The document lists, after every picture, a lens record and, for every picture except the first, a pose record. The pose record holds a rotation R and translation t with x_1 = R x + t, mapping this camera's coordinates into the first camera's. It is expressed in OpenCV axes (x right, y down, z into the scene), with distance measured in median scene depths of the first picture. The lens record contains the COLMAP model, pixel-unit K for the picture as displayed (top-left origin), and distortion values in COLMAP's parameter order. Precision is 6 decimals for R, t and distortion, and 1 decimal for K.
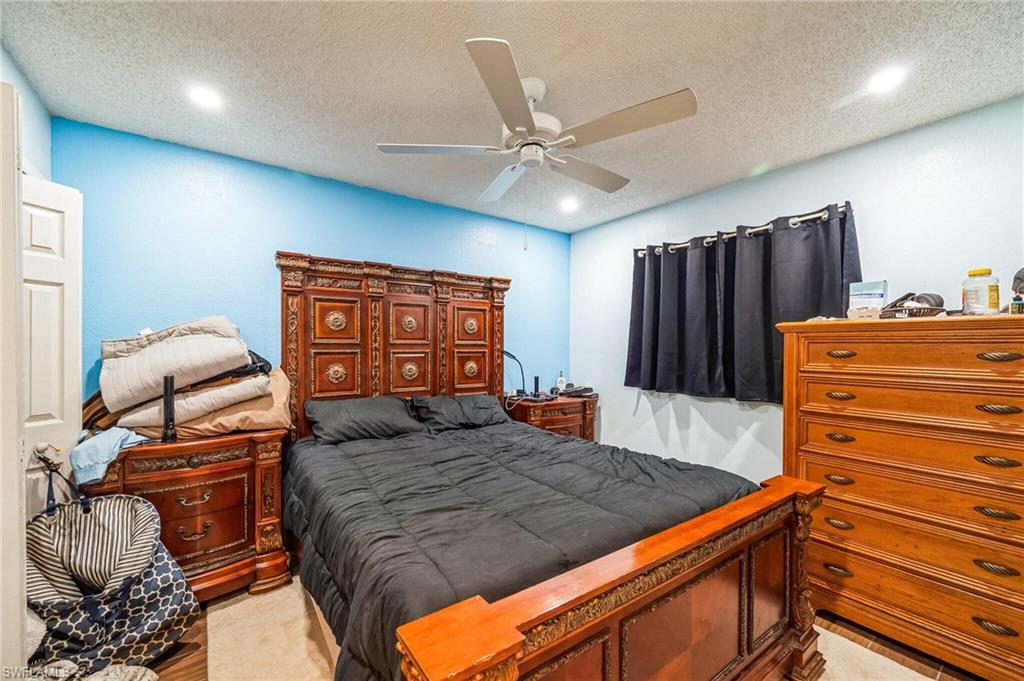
lens RADIAL K [[408.3, 0, 514.0], [0, 408.3, 347.4], [0, 0, 1]] dist [-0.004133, 0.000121]
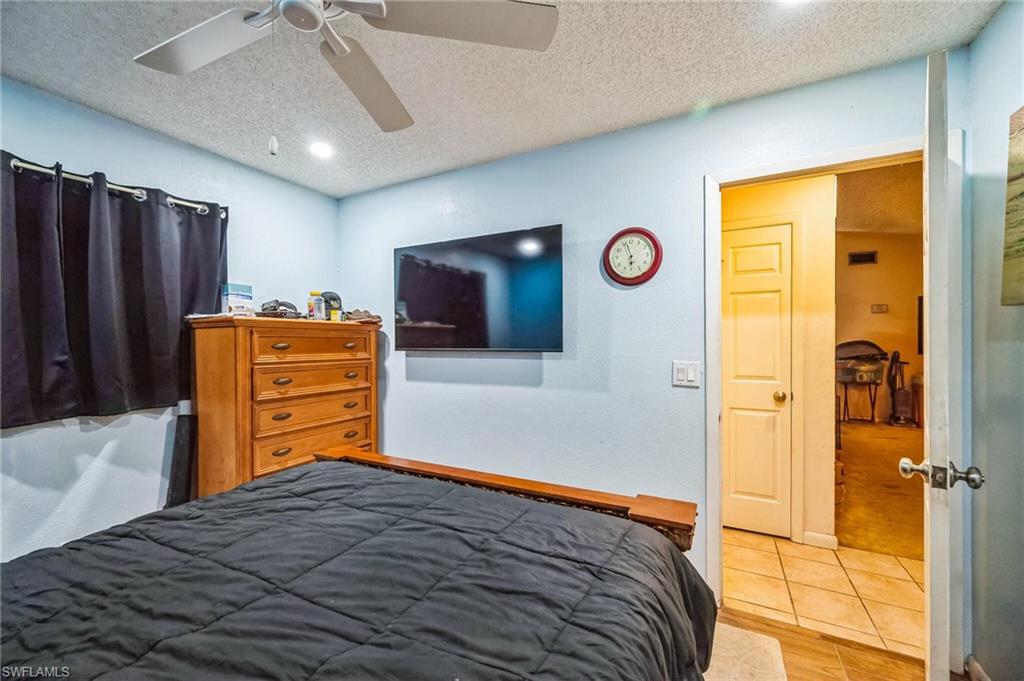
lens RADIAL K [[408.3, 0, 511.4], [0, 408.3, 339.1], [0, 0, 1]] dist [-0.004133, 0.000121]
pose [[-0.445100, -0.002658, 0.895477, -0.457460], [0.002256, 0.999989, 0.004090, -0.008003], [-0.895478, 0.003840, -0.445089, 0.749735]]
